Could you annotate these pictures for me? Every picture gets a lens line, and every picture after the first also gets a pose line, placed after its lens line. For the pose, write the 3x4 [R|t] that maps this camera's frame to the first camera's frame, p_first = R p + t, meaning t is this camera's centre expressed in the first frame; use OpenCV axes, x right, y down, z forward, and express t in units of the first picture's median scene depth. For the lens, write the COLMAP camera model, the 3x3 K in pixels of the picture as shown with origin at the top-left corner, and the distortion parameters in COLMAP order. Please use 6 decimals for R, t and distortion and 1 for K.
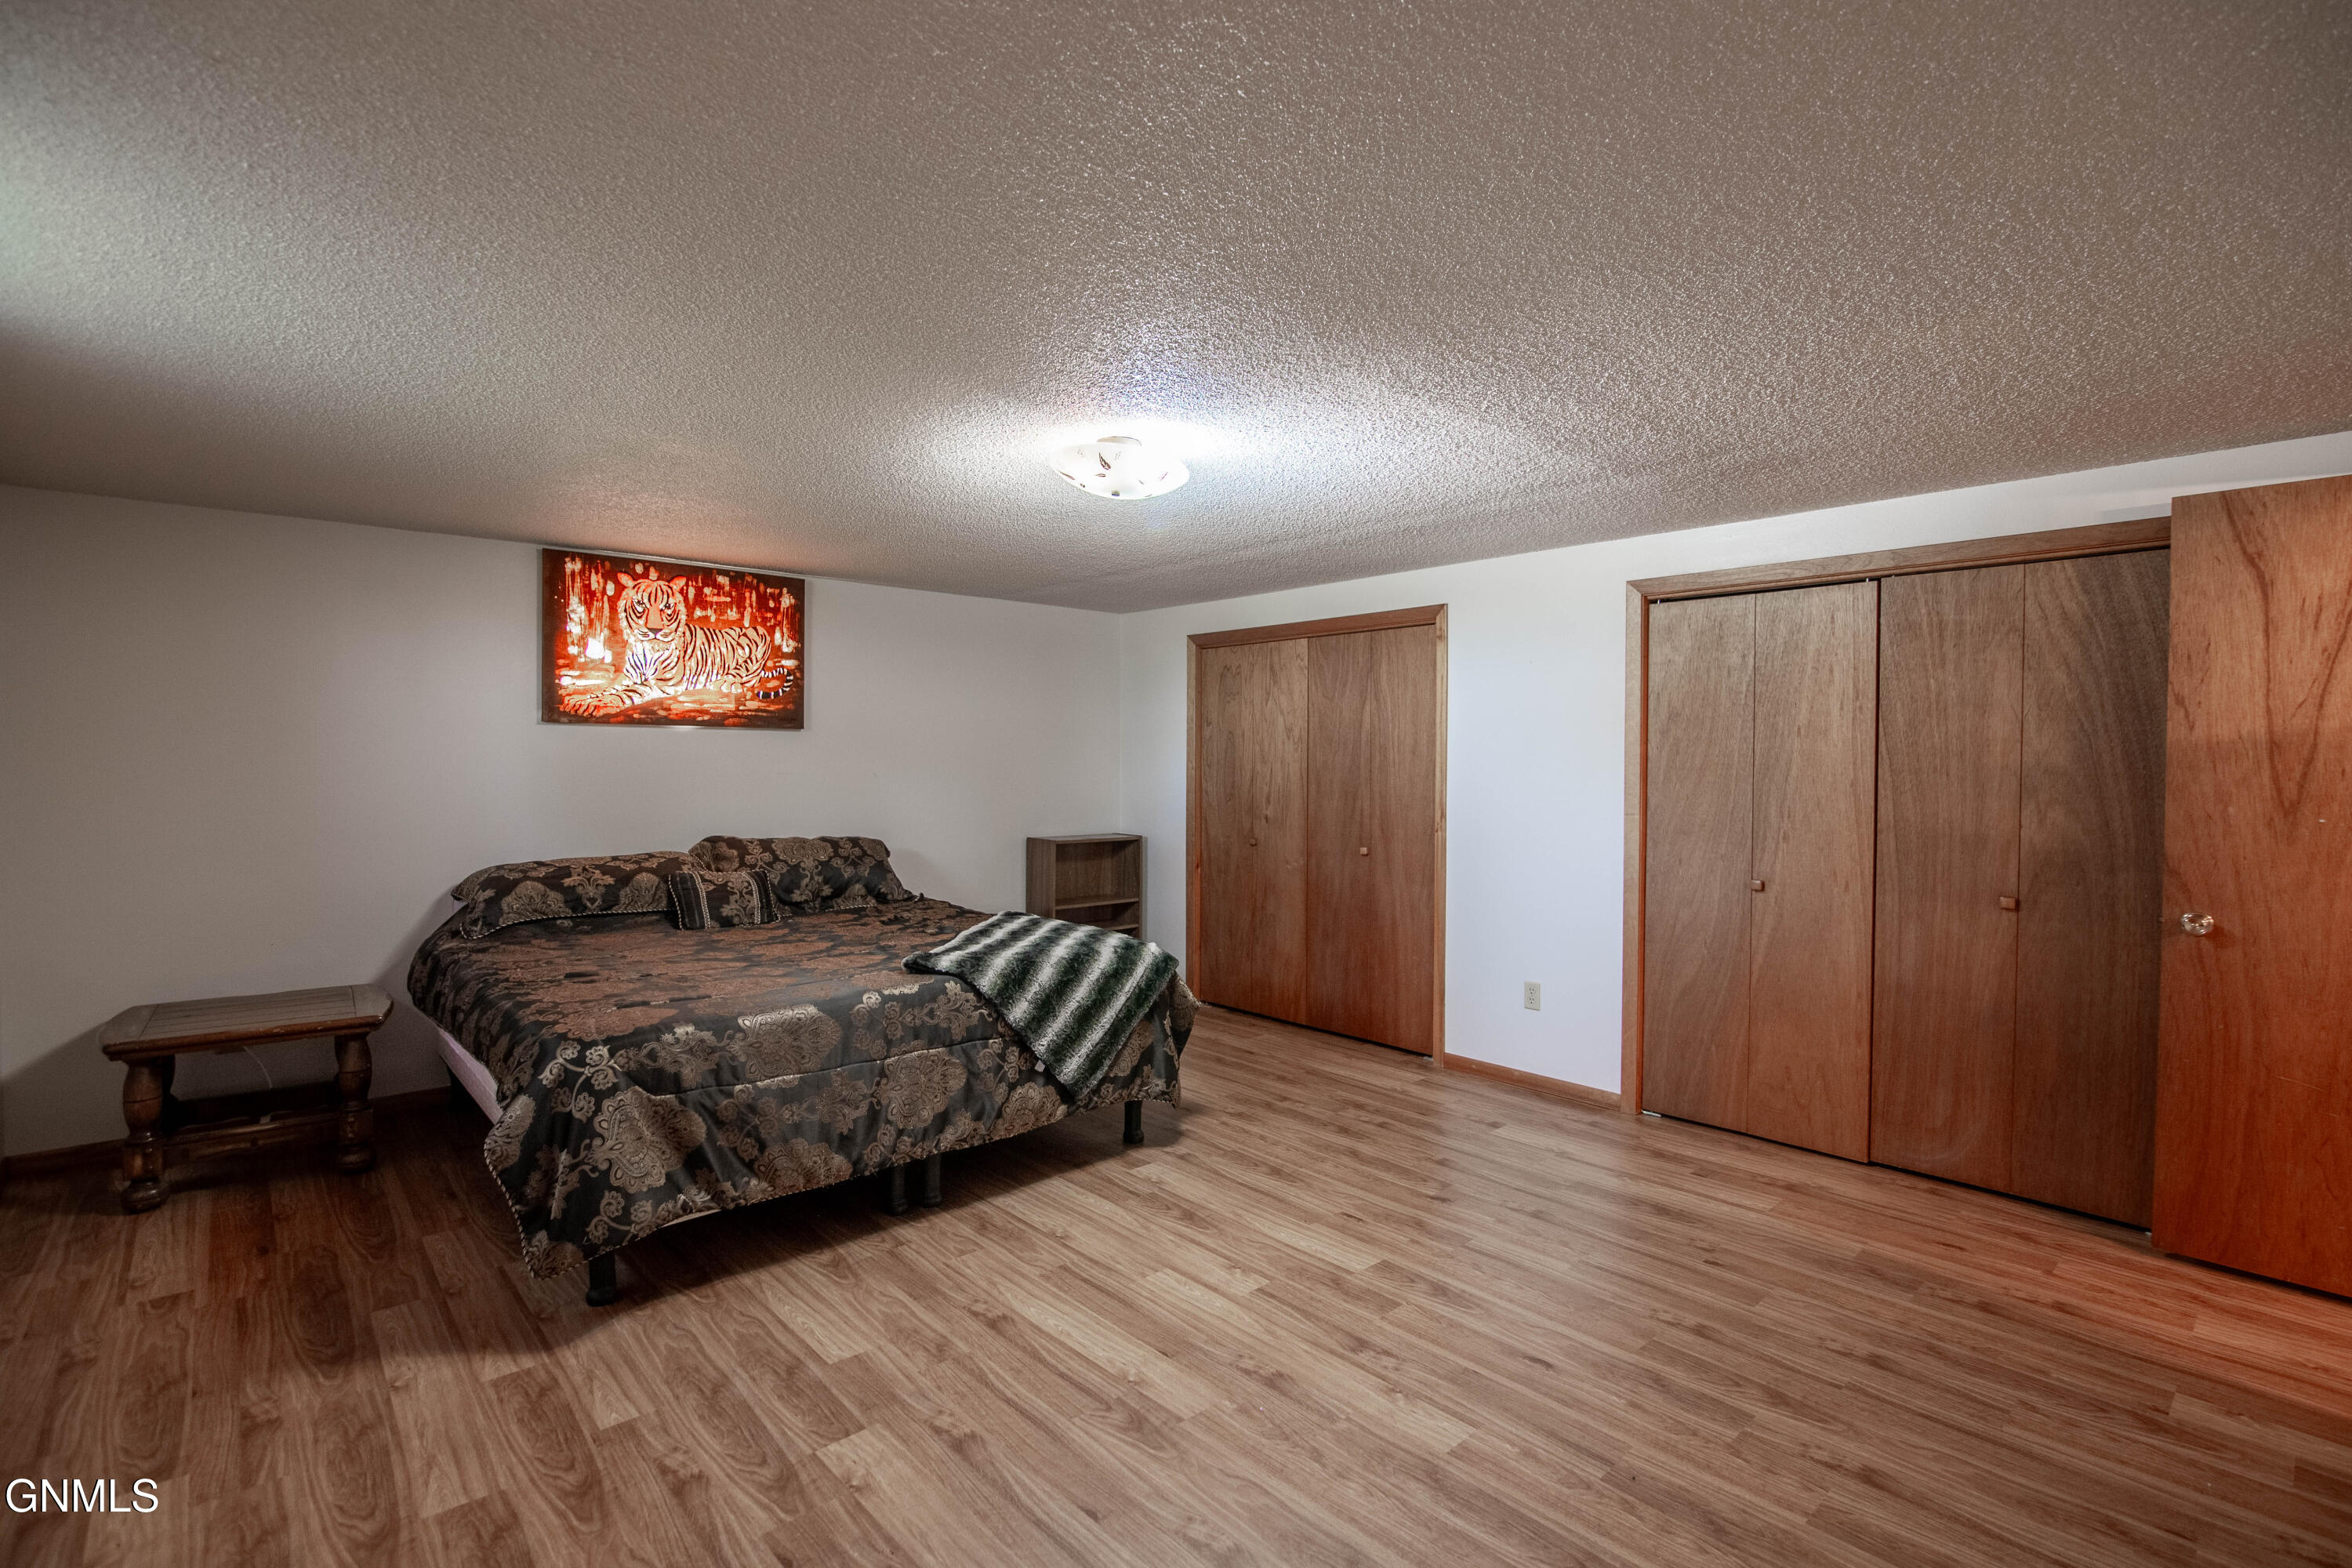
lens RADIAL K [[1084.1, 0, 1167.6], [0, 1084.1, 778.4], [0, 0, 1]] dist [-0.020040, 0.001347]
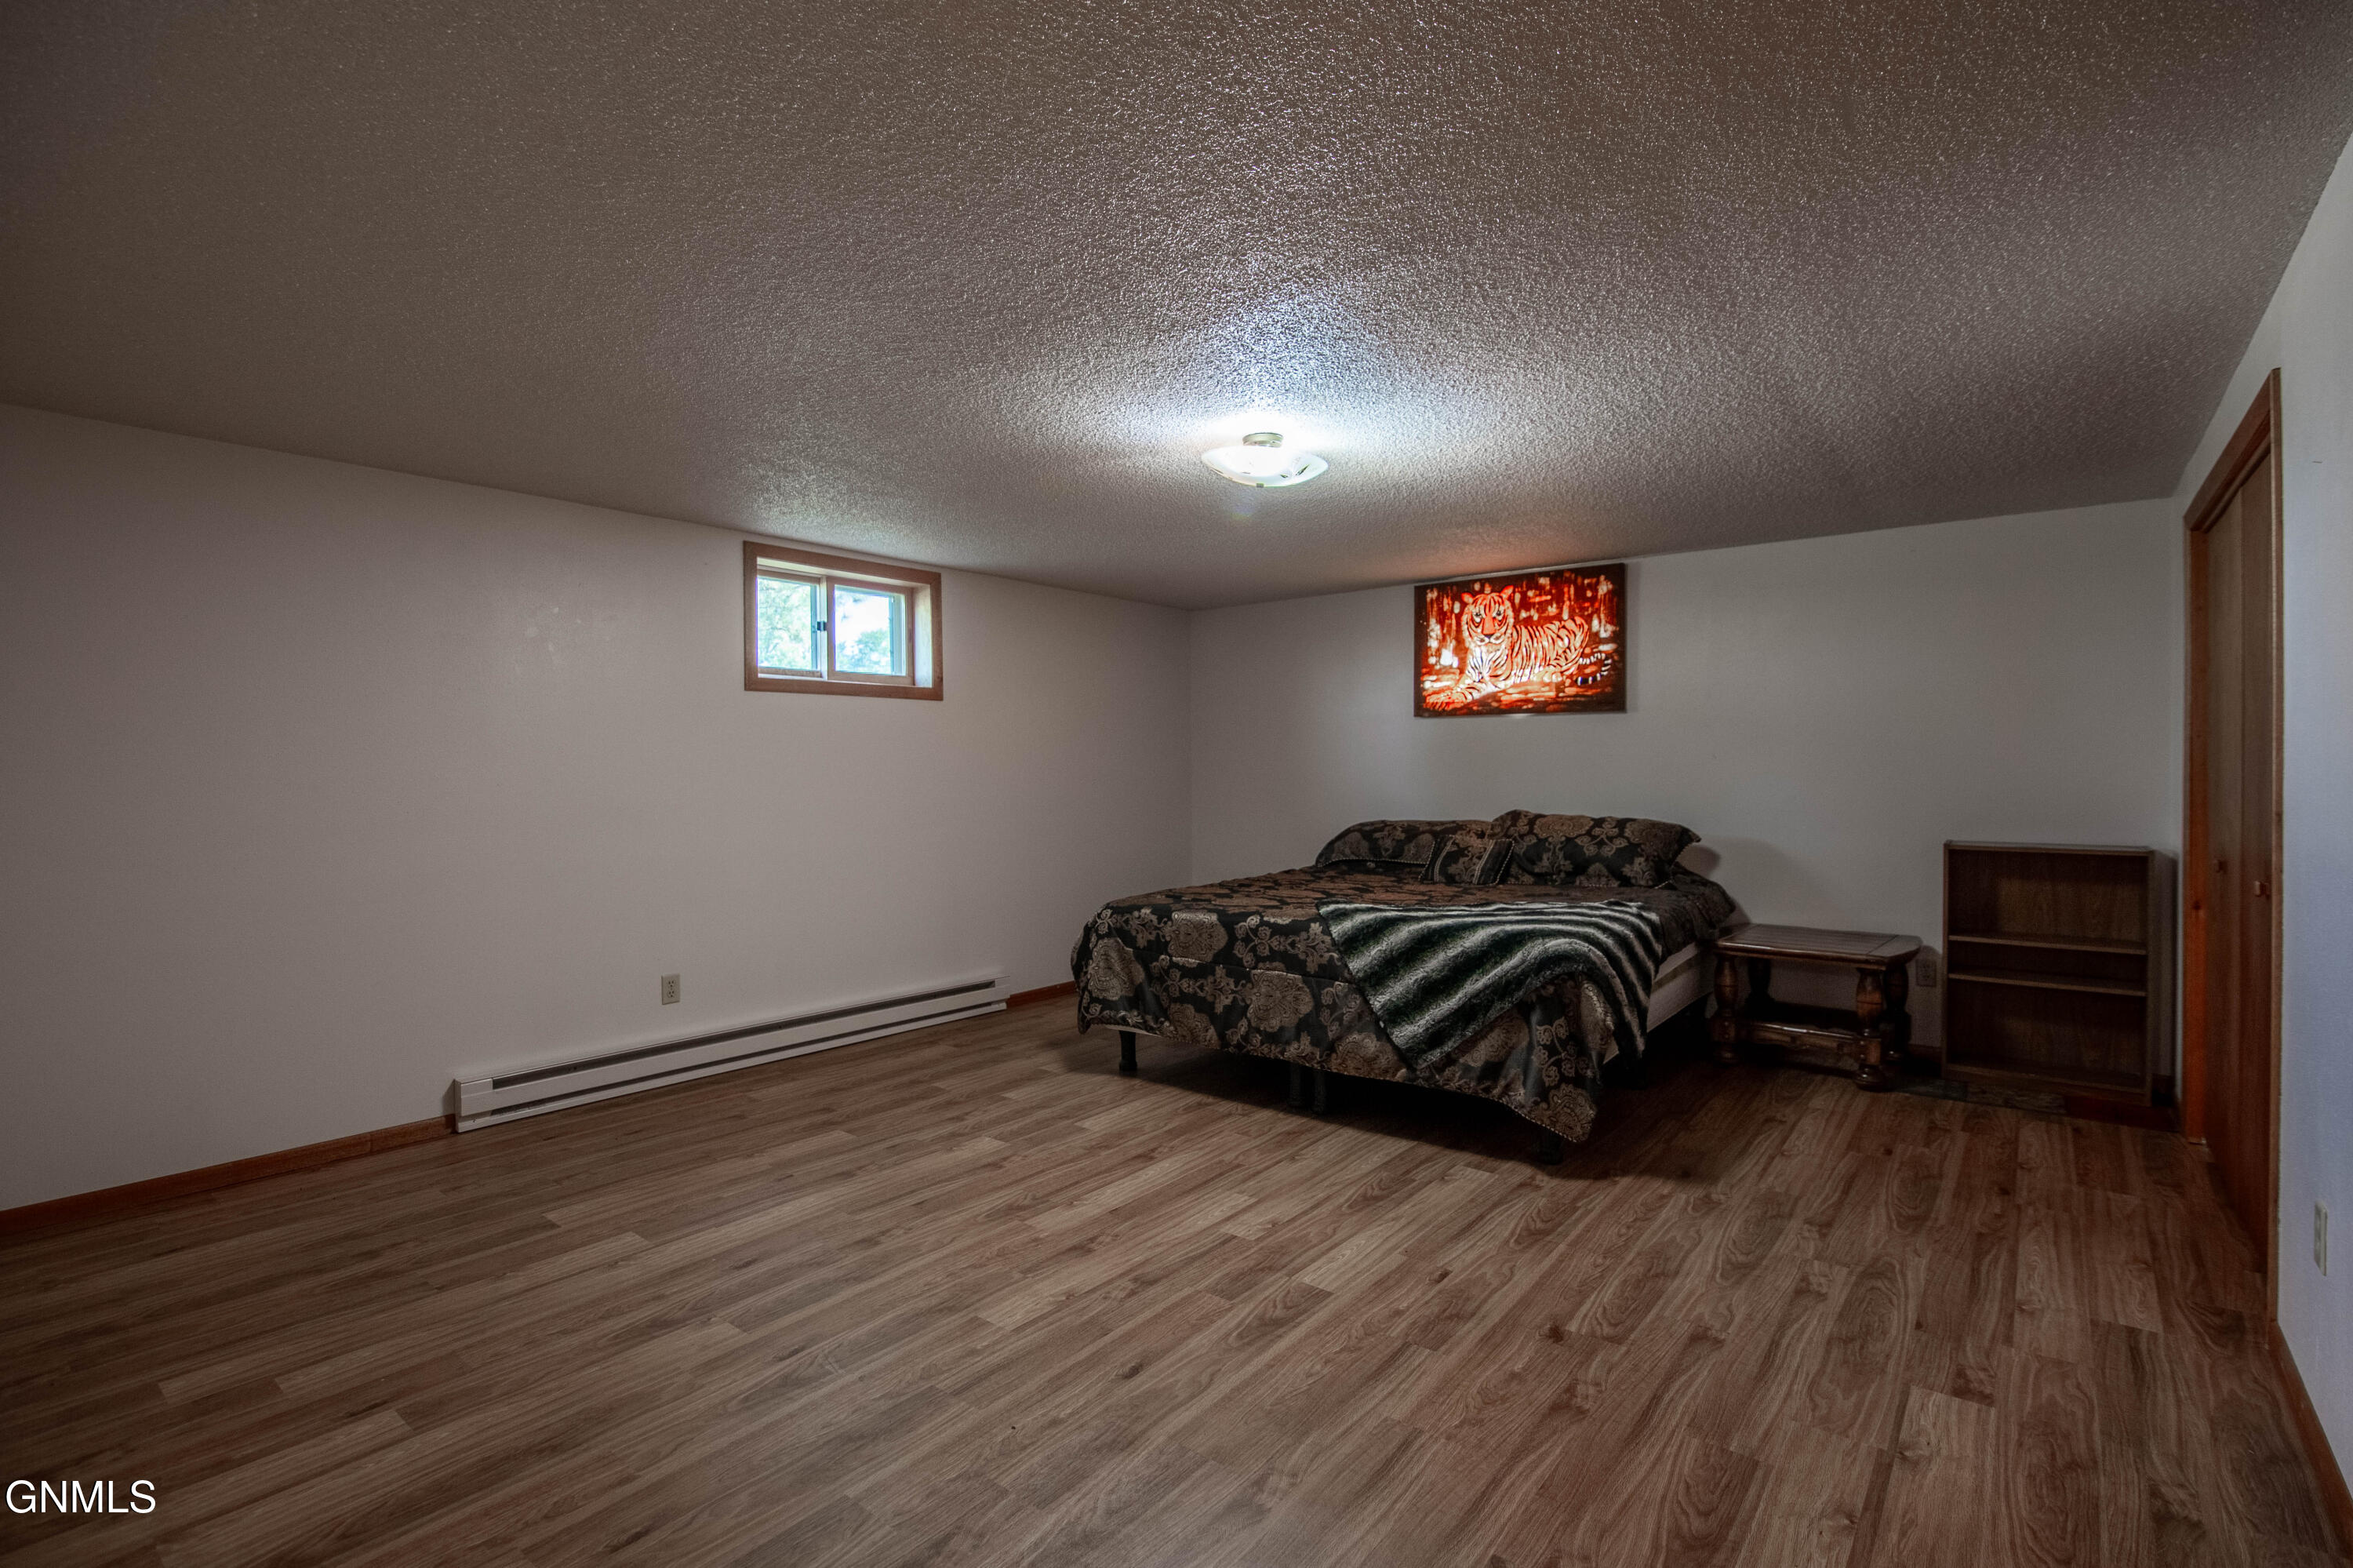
lens RADIAL K [[1084.6, 0, 1168.3], [0, 1084.6, 778.9], [0, 0, 1]] dist [-0.020040, 0.001347]
pose [[0.162336, 0.004233, -0.986726, 0.743879], [-0.011966, 0.999926, 0.002321, 0.026079], [0.986663, 0.011431, 0.162375, 0.525879]]
